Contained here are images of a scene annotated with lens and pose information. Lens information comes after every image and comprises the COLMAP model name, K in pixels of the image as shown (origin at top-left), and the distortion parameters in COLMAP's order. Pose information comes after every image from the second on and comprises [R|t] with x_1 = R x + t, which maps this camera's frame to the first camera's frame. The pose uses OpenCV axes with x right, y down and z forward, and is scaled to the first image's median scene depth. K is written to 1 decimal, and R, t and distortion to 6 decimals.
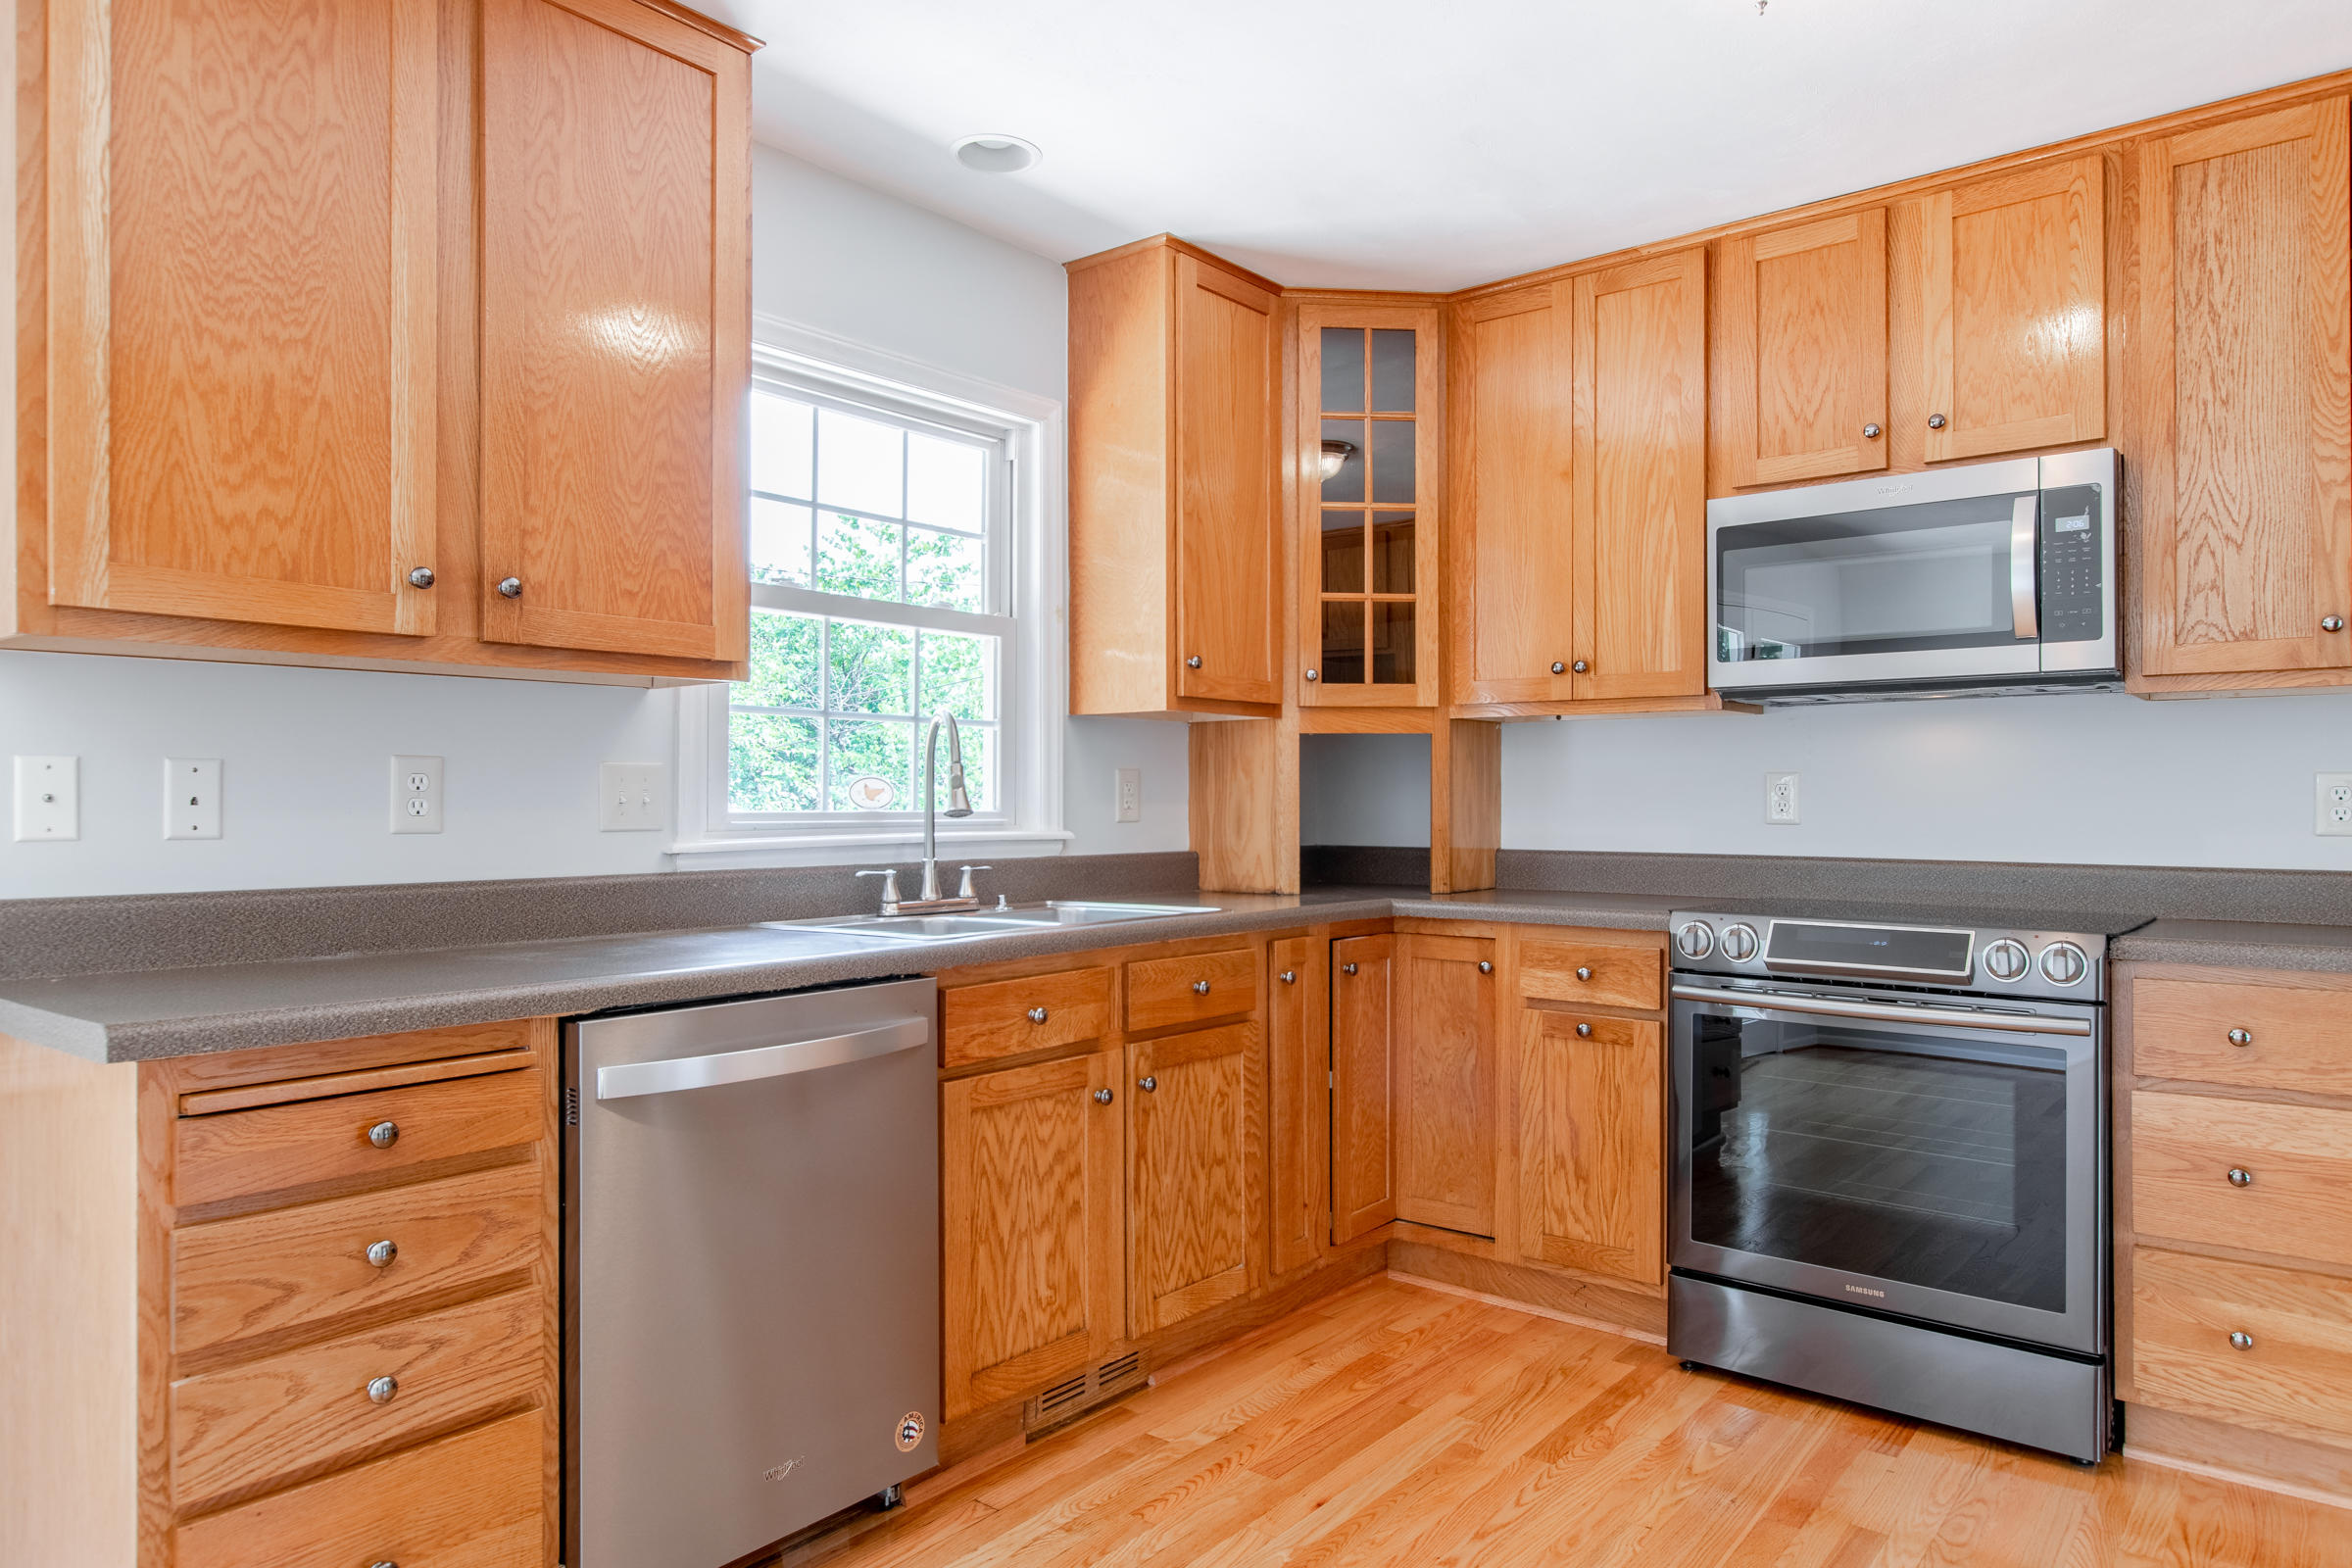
lens RADIAL K [[1472.6, 0, 1186.2], [0, 1472.6, 788.7], [0, 0, 1]] dist [0.001969, 0.000645]
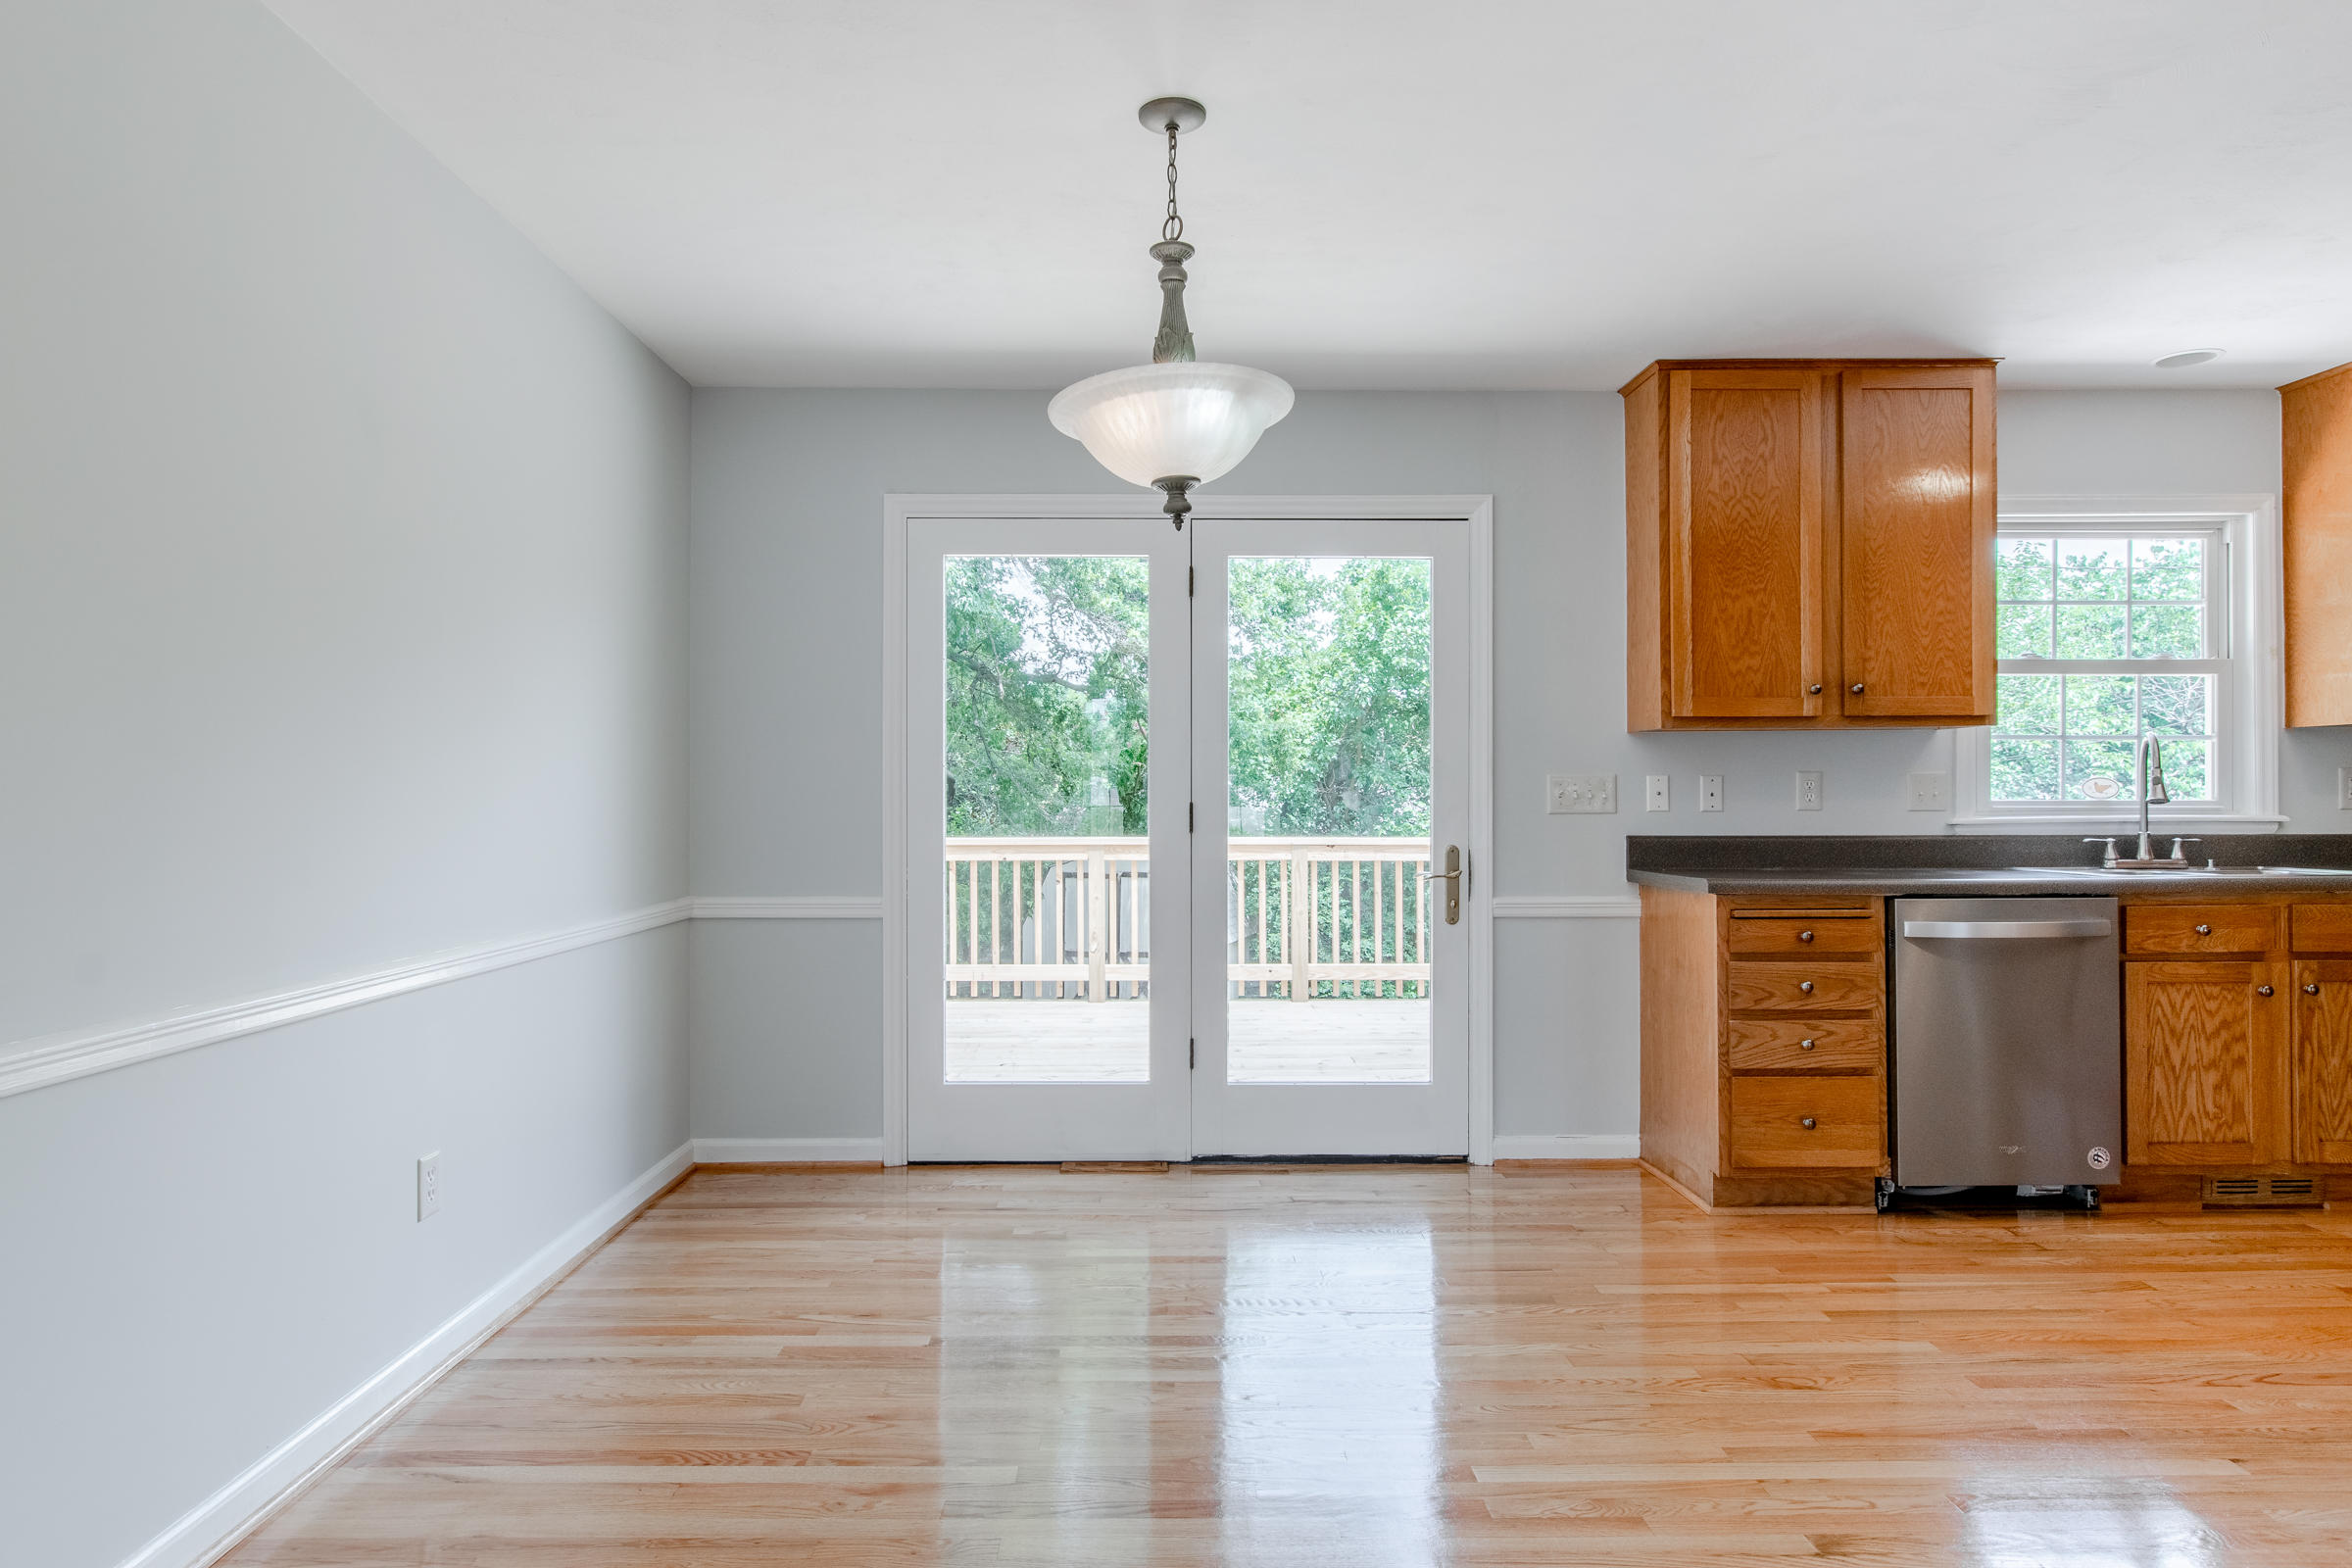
lens RADIAL K [[1372.9, 0, 1145.6], [0, 1372.9, 792.4], [0, 0, 1]] dist [-0.001288, -0.003000]
pose [[0.625425, -0.004255, -0.780273, 0.322609], [0.009392, 0.999954, 0.002076, -0.005823], [0.780228, -0.008627, 0.625436, -0.762806]]
